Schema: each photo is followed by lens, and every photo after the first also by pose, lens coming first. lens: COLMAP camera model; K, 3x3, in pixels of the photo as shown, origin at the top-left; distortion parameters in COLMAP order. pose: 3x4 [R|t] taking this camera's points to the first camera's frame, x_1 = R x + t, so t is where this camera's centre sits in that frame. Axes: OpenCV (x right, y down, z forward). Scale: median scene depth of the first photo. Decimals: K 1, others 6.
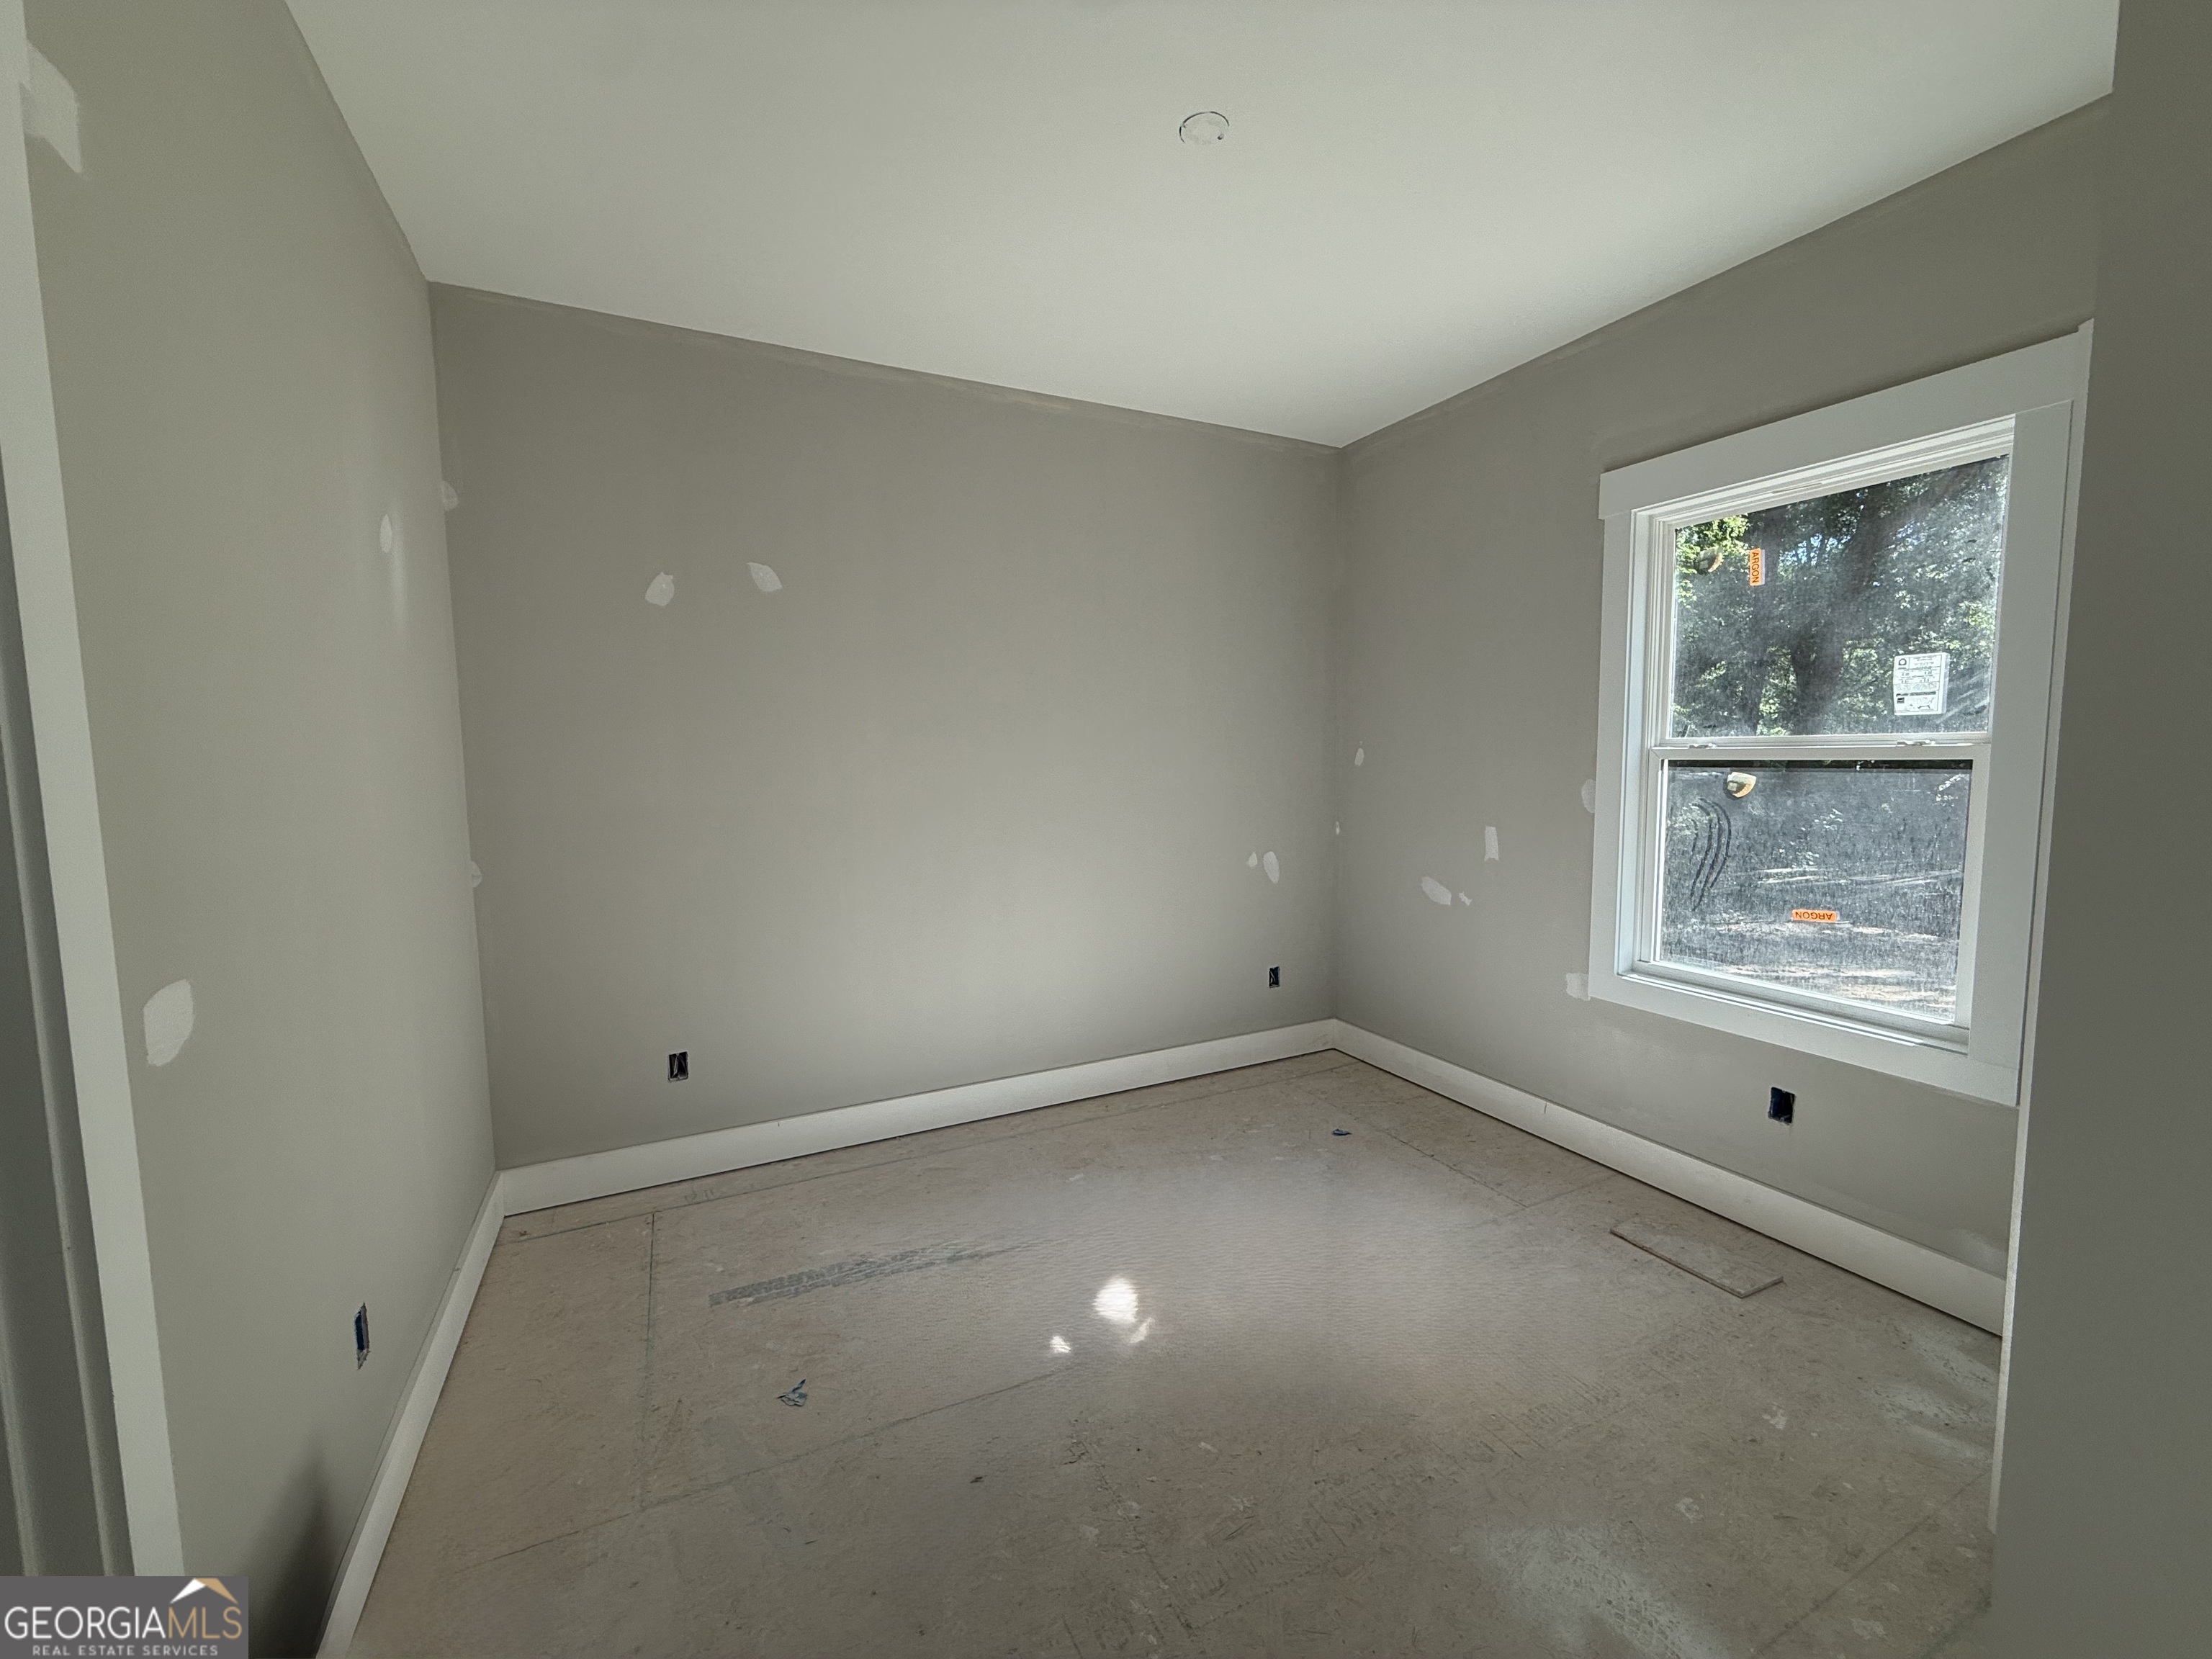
lens RADIAL K [[880.6, 0, 1103.0], [0, 880.6, 834.9], [0, 0, 1]] dist [0.000194, 0.000364]
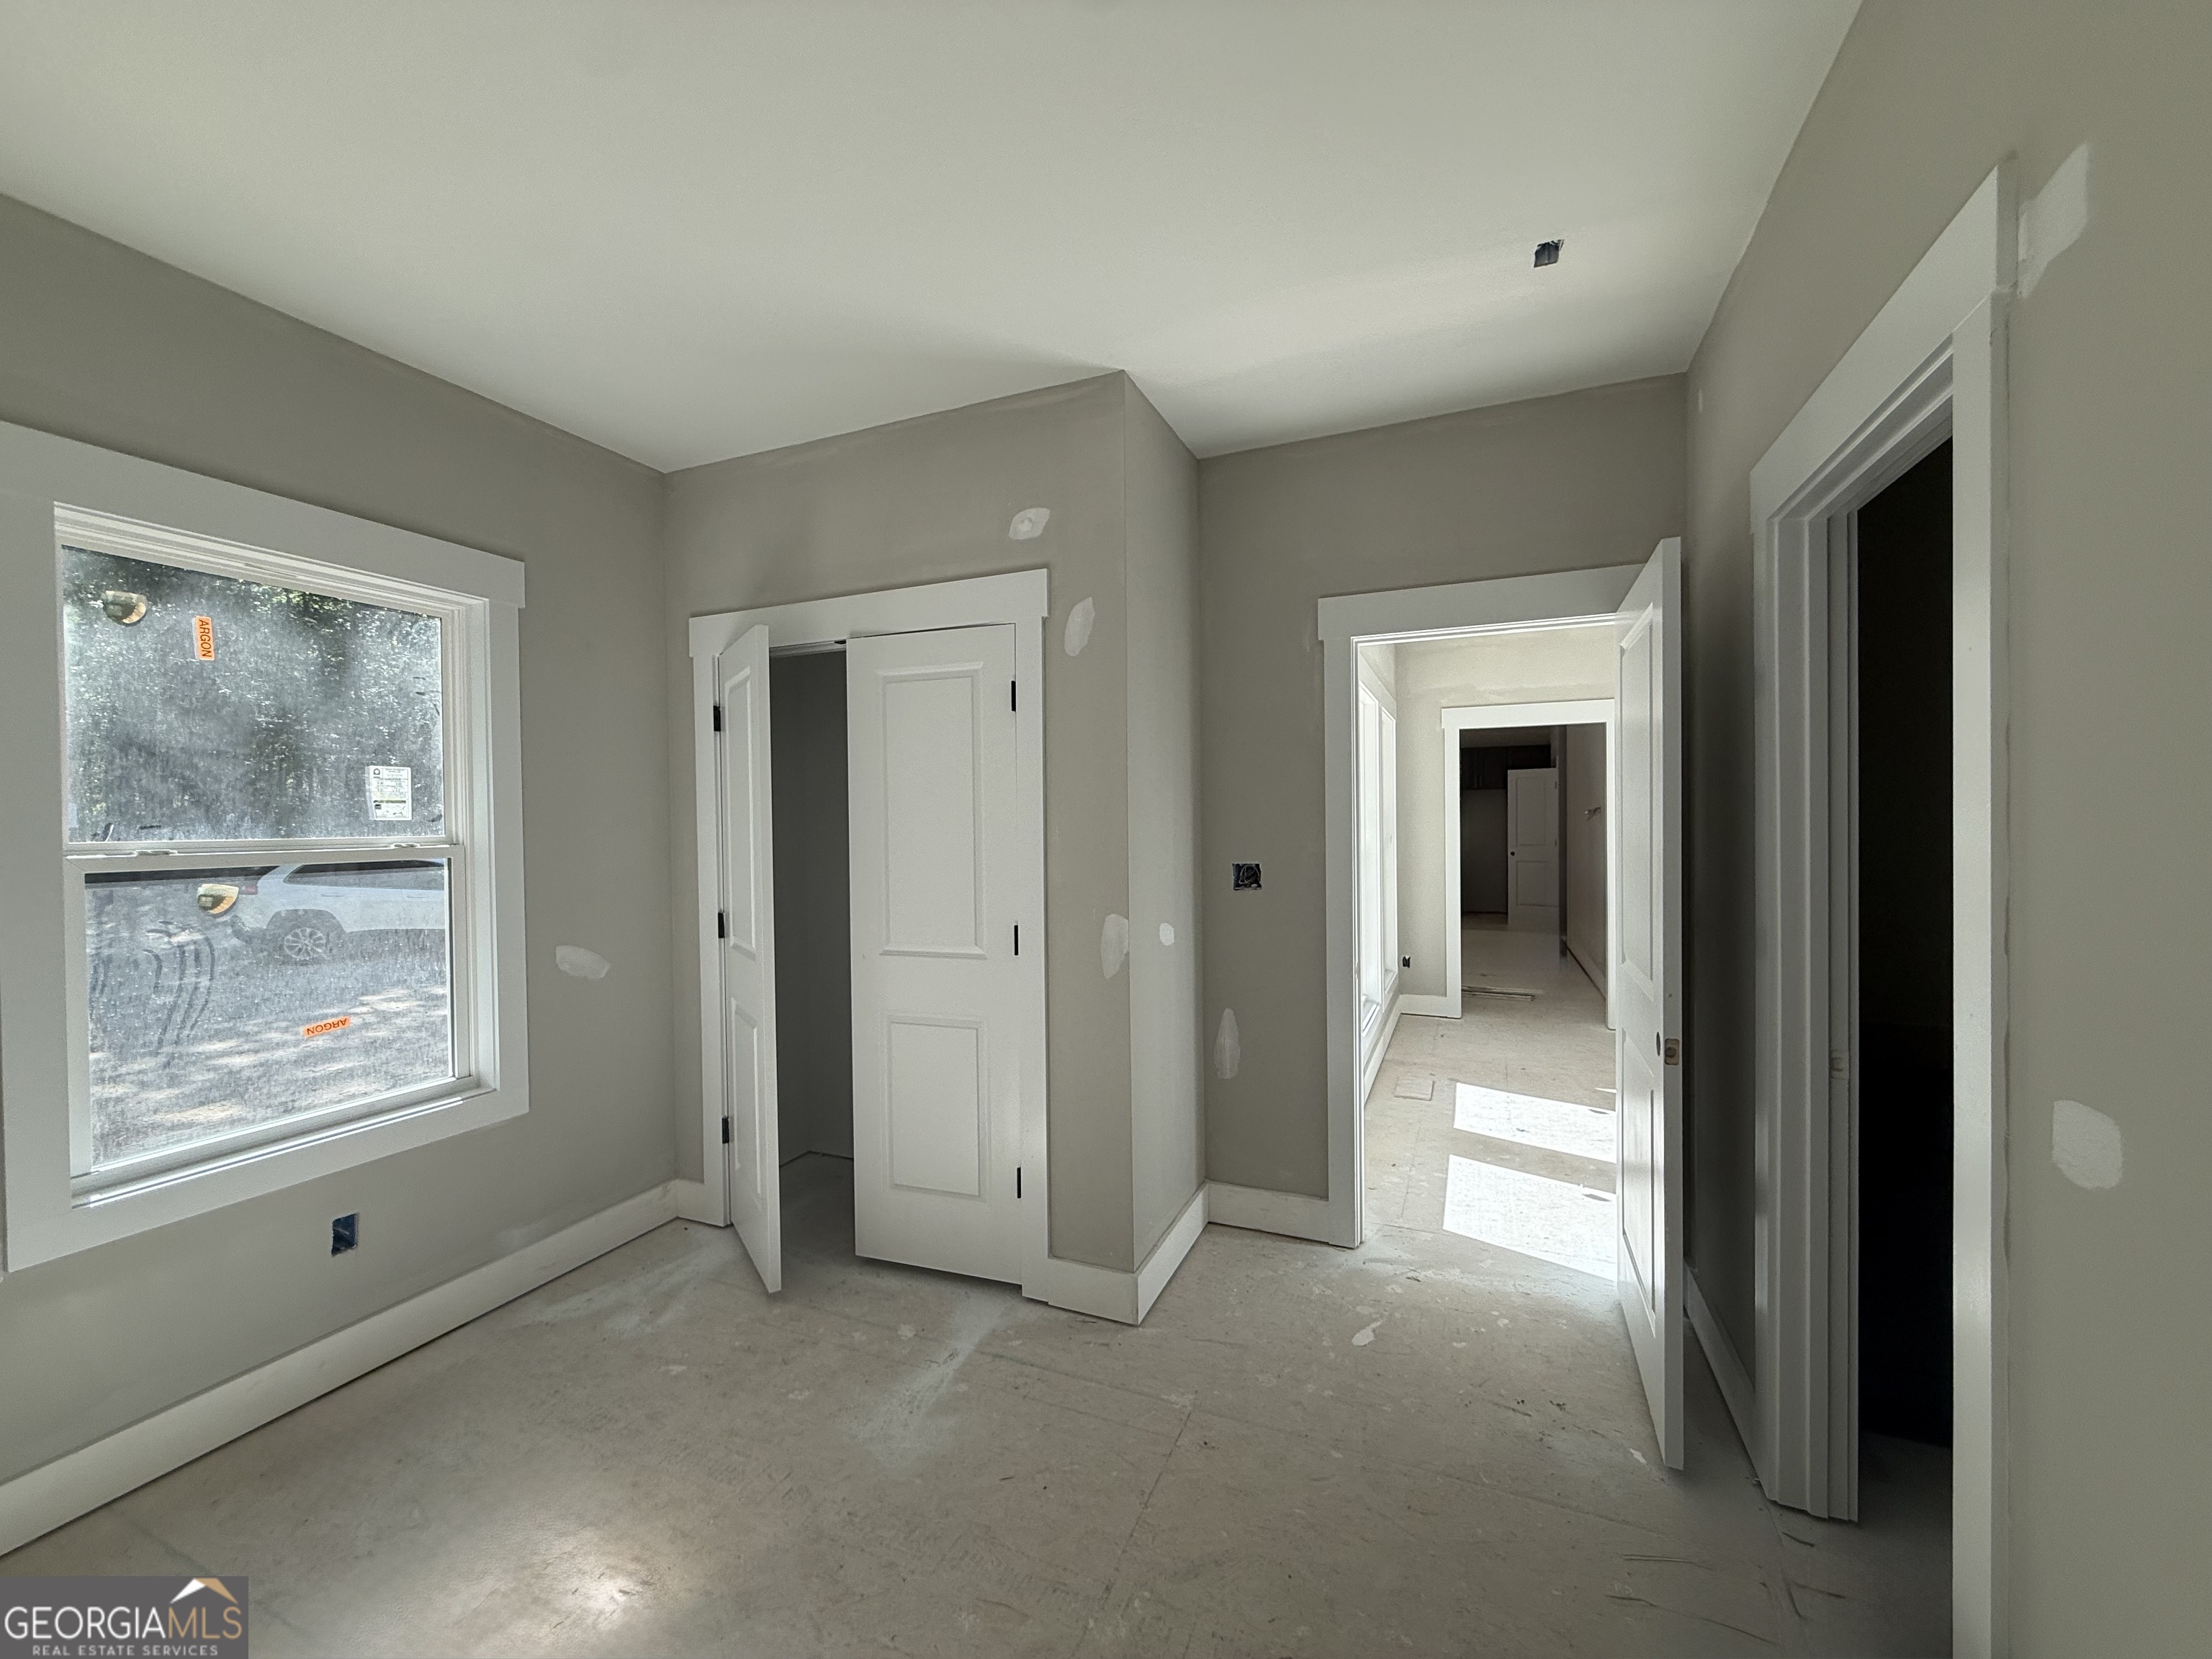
lens RADIAL K [[880.6, 0, 1103.7], [0, 880.6, 825.5], [0, 0, 1]] dist [0.000194, 0.000364]
pose [[-0.654854, 0.015639, 0.755594, -0.506208], [0.091300, 0.994101, 0.058552, -0.112325], [-0.750220, 0.107328, -0.652419, 1.050900]]
